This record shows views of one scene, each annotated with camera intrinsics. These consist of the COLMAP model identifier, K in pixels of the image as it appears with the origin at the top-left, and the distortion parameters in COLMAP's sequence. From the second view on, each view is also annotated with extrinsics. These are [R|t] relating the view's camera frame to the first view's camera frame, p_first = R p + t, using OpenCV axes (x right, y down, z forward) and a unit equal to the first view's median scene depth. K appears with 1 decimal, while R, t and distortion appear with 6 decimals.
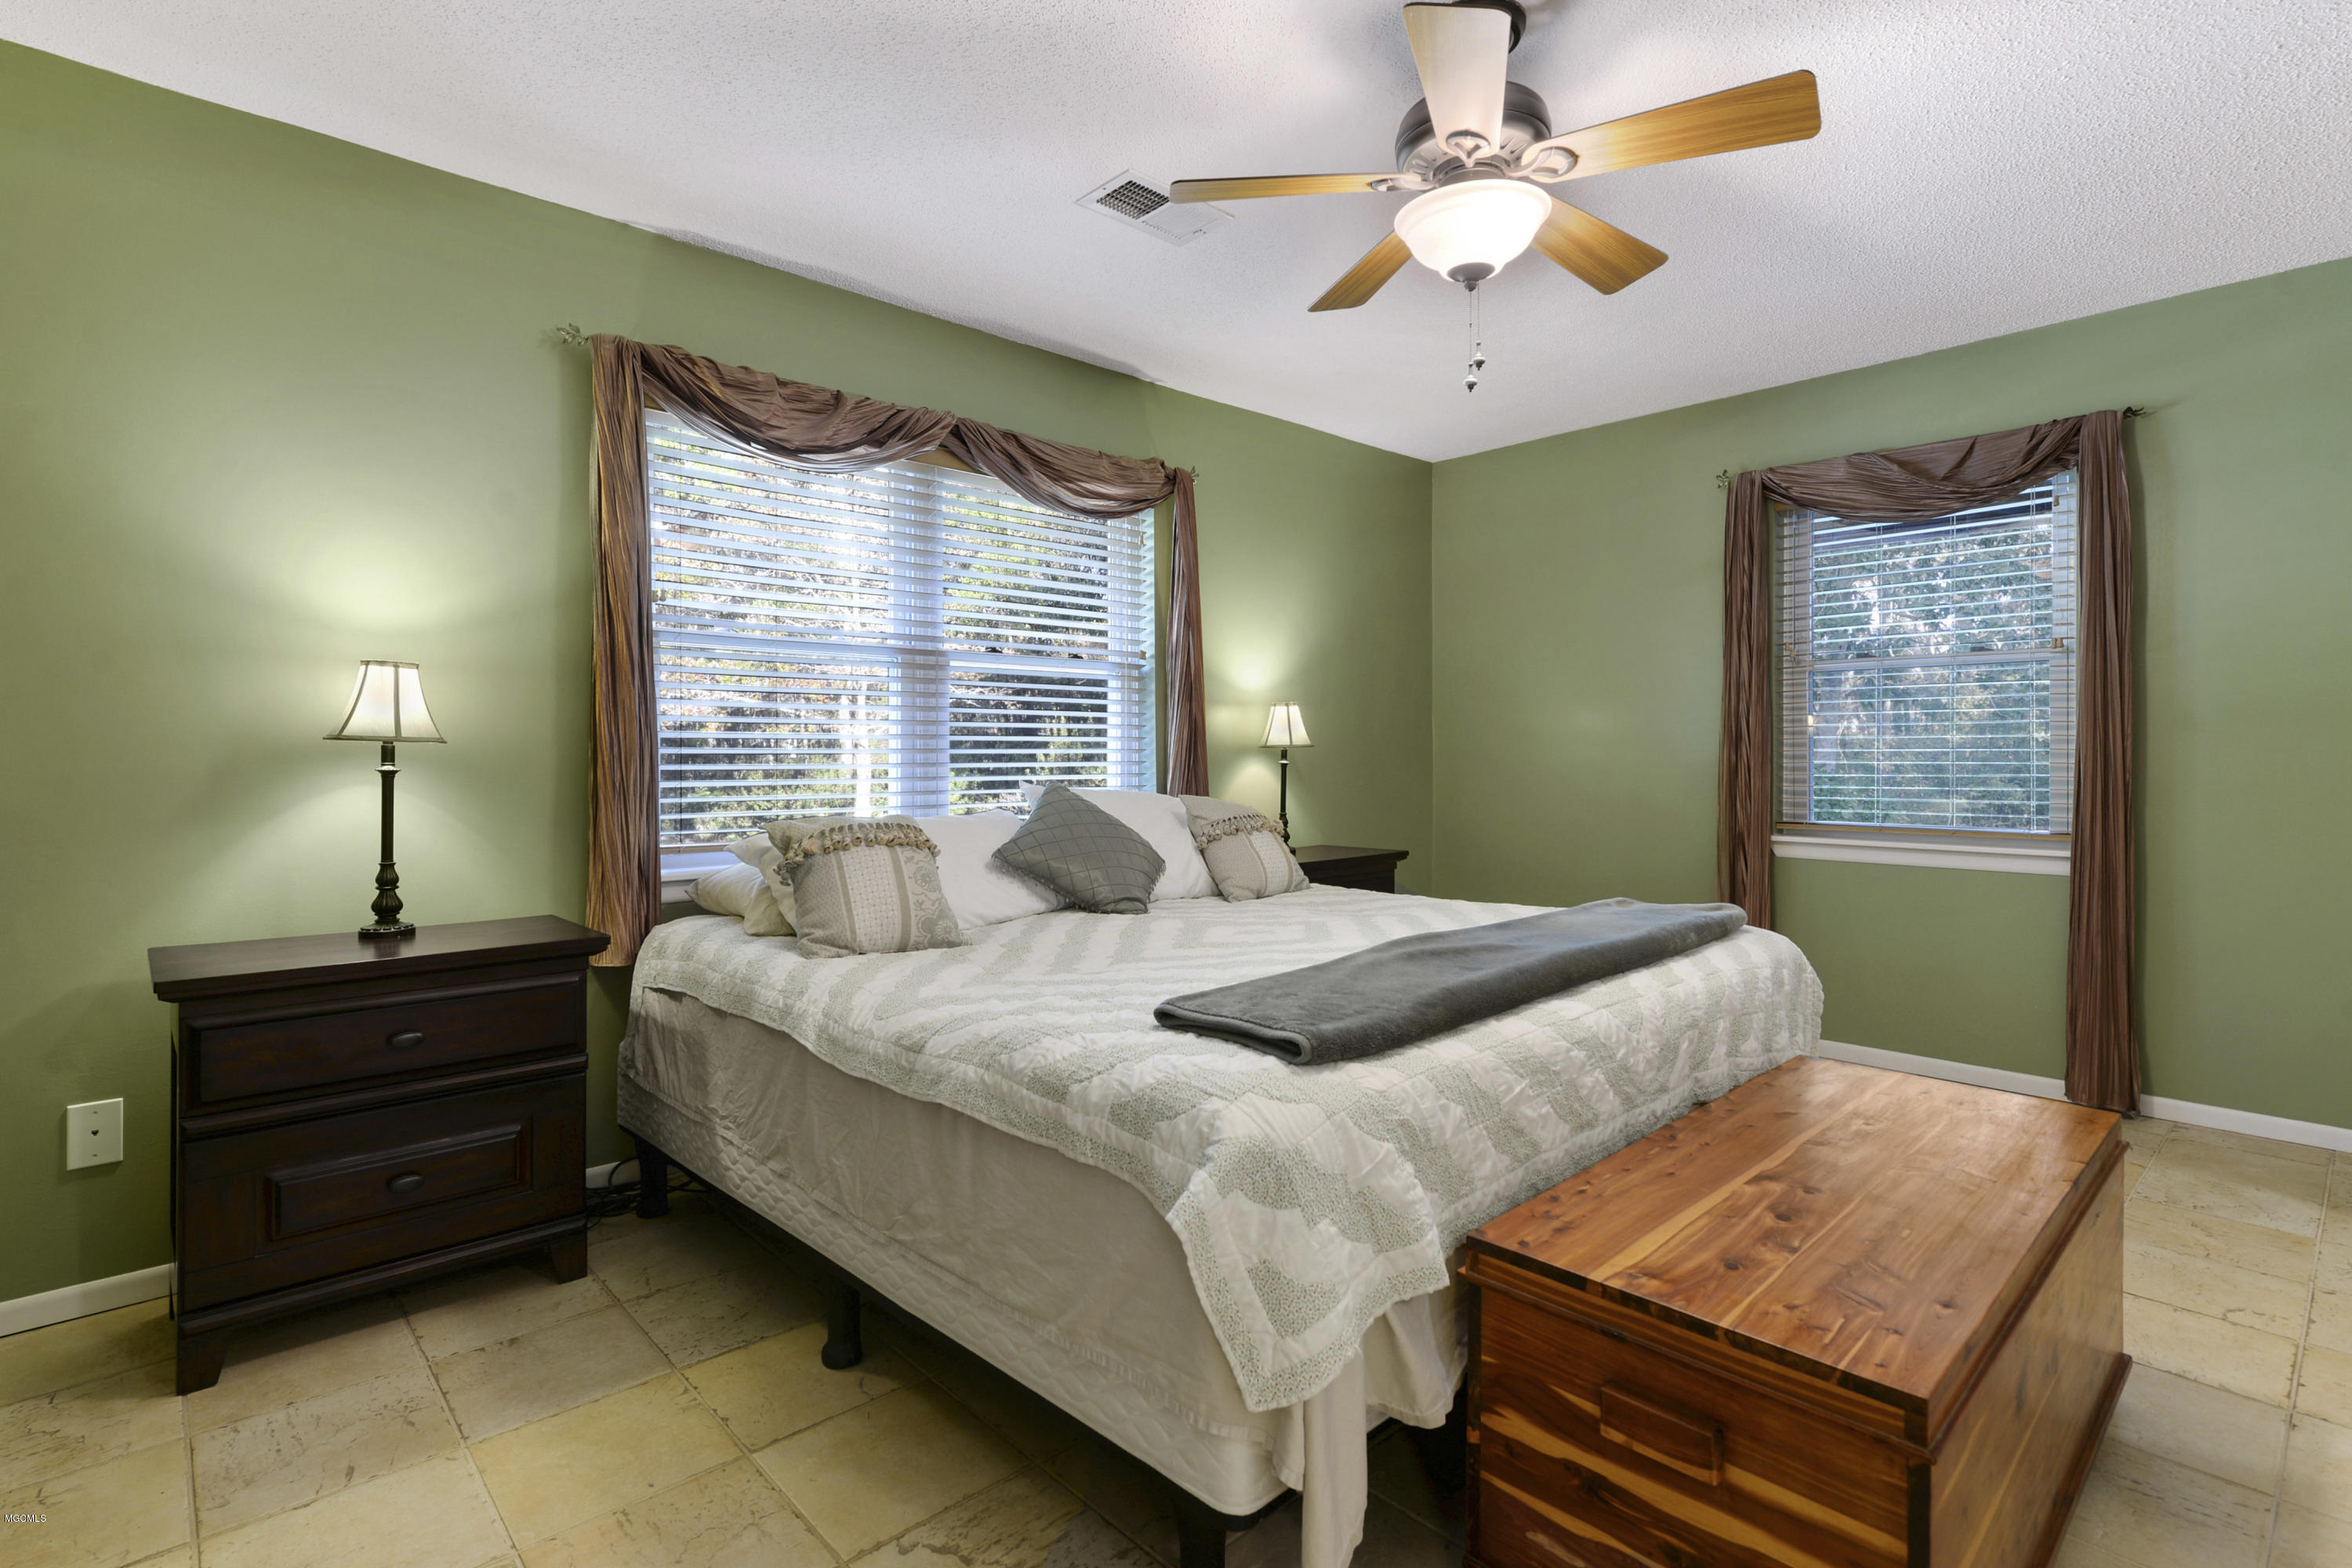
lens RADIAL K [[1115.6, 0, 1179.7], [0, 1115.6, 762.2], [0, 0, 1]] dist [0.000513, -0.000023]
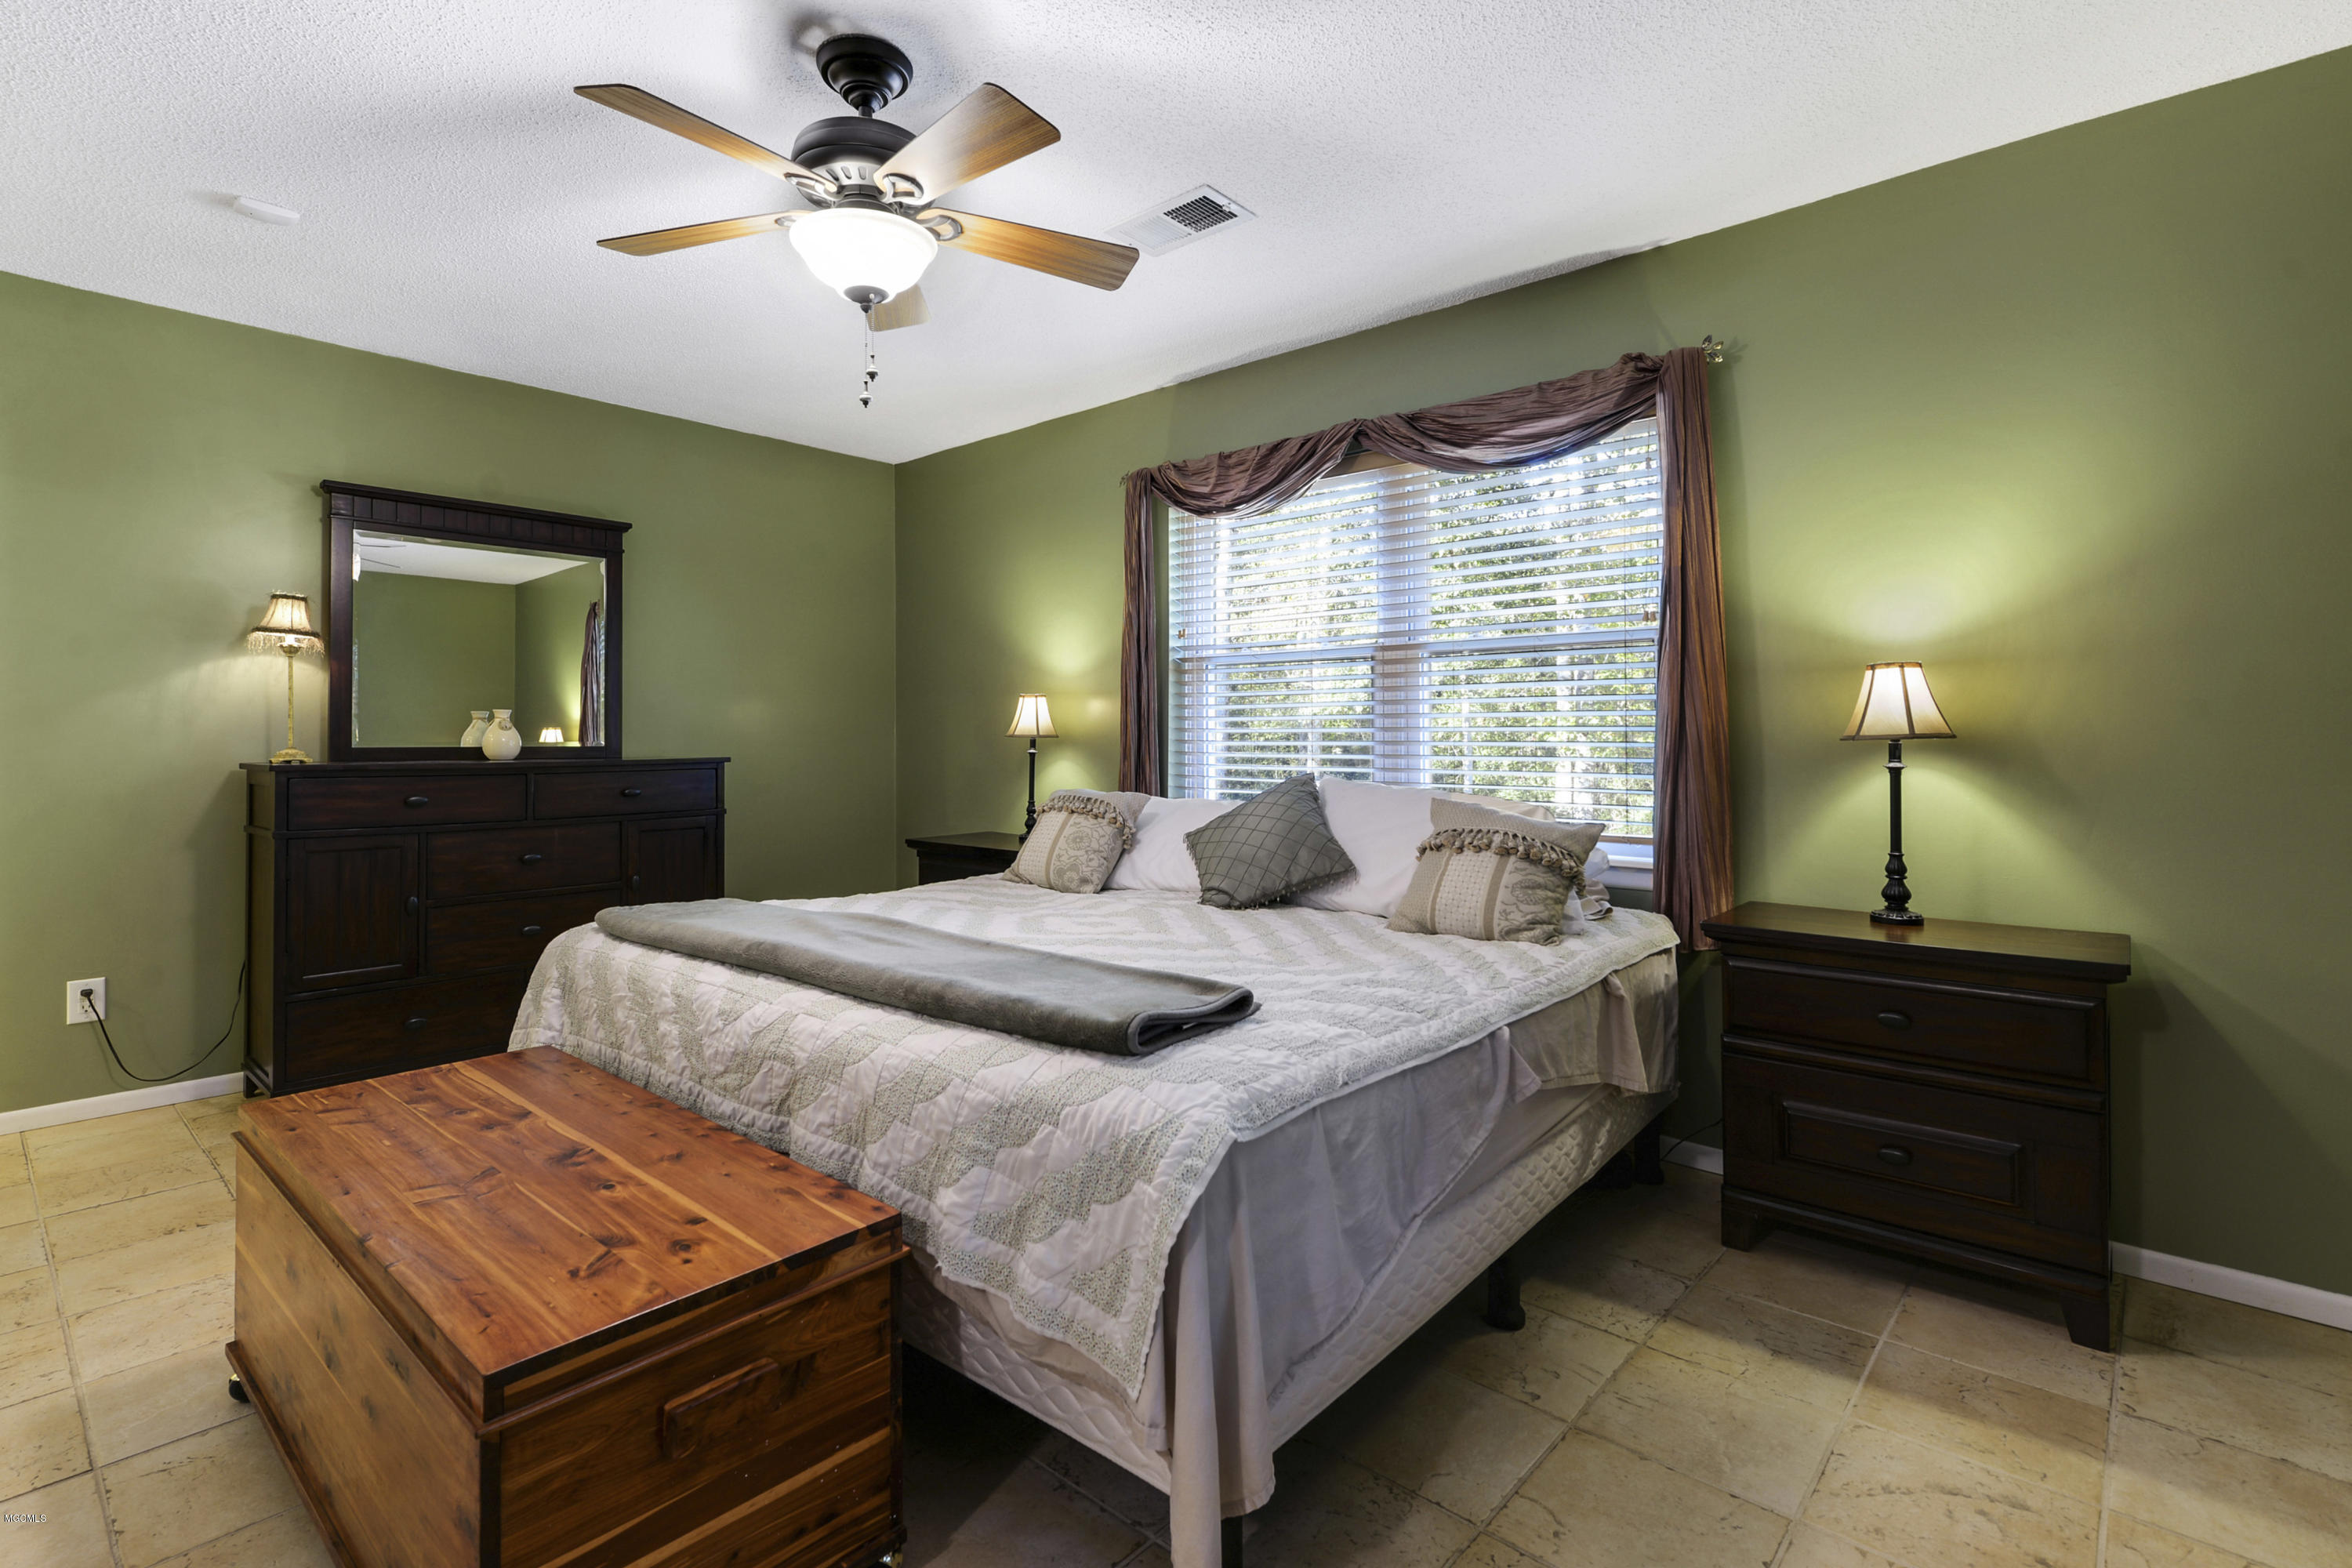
lens RADIAL K [[1072.7, 0, 1176.0], [0, 1072.7, 784.0], [0, 0, 1]] dist [-0.033882, -0.000033]
pose [[0.113915, 0.030498, -0.993022, 0.216776], [-0.009470, 0.999517, 0.029612, -0.000053], [0.993445, 0.006031, 0.114149, 0.201825]]
